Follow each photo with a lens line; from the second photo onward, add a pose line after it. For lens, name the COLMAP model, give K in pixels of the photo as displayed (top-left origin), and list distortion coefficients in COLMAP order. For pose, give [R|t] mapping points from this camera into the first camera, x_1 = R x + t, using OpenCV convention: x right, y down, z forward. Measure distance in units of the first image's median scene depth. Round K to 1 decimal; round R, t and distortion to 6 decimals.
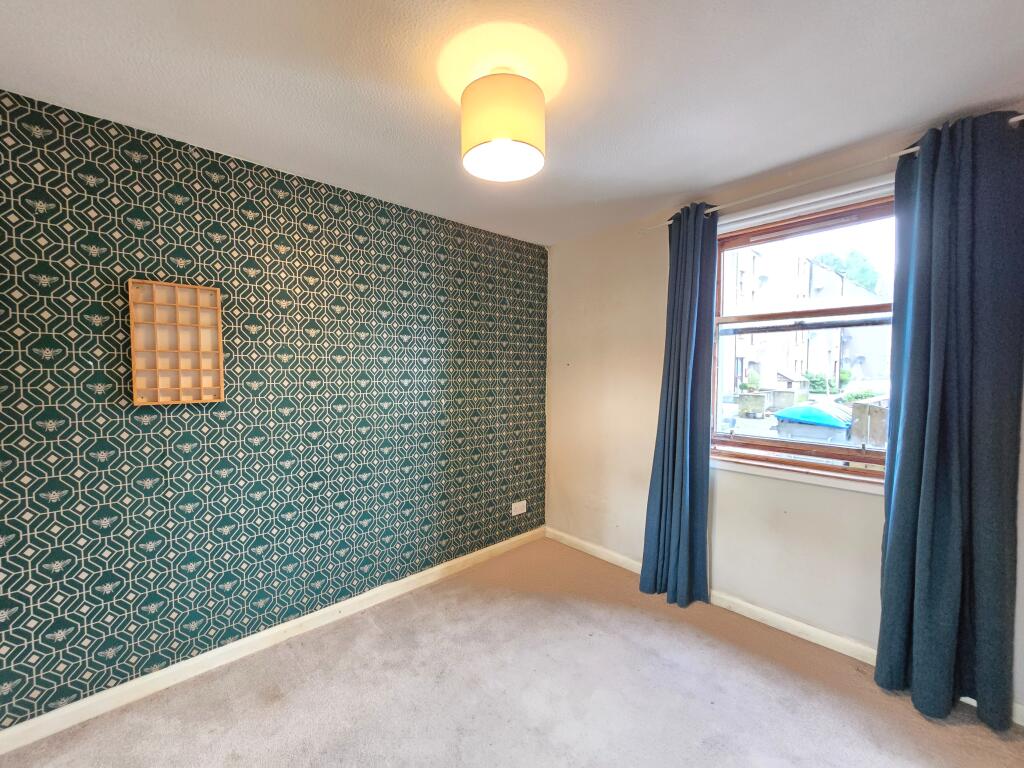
lens RADIAL K [[410.5, 0, 510.4], [0, 410.5, 386.8], [0, 0, 1]] dist [0.000050, 0.000052]
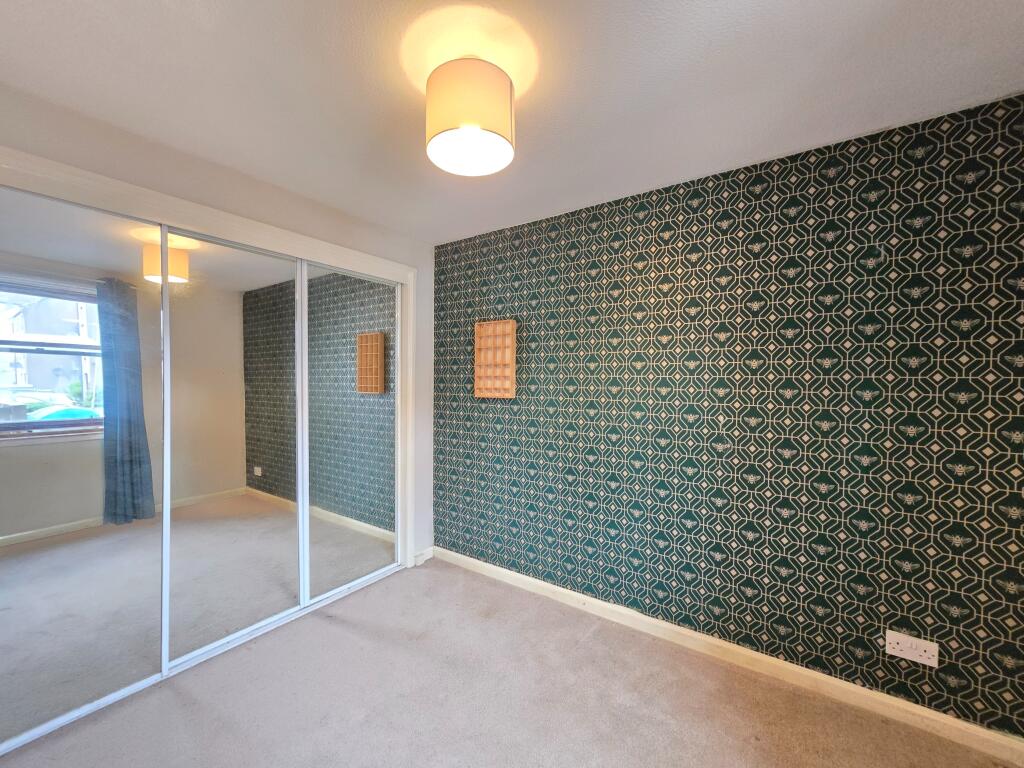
lens RADIAL K [[429.8, 0, 512.0], [0, 429.8, 384.0], [0, 0, 1]] dist [0.000408, 0.000018]
pose [[0.202655, 0.015839, -0.979122, 0.531802], [-0.041615, 0.999105, 0.007549, -0.017554], [0.978366, 0.039216, 0.203133, 0.484035]]
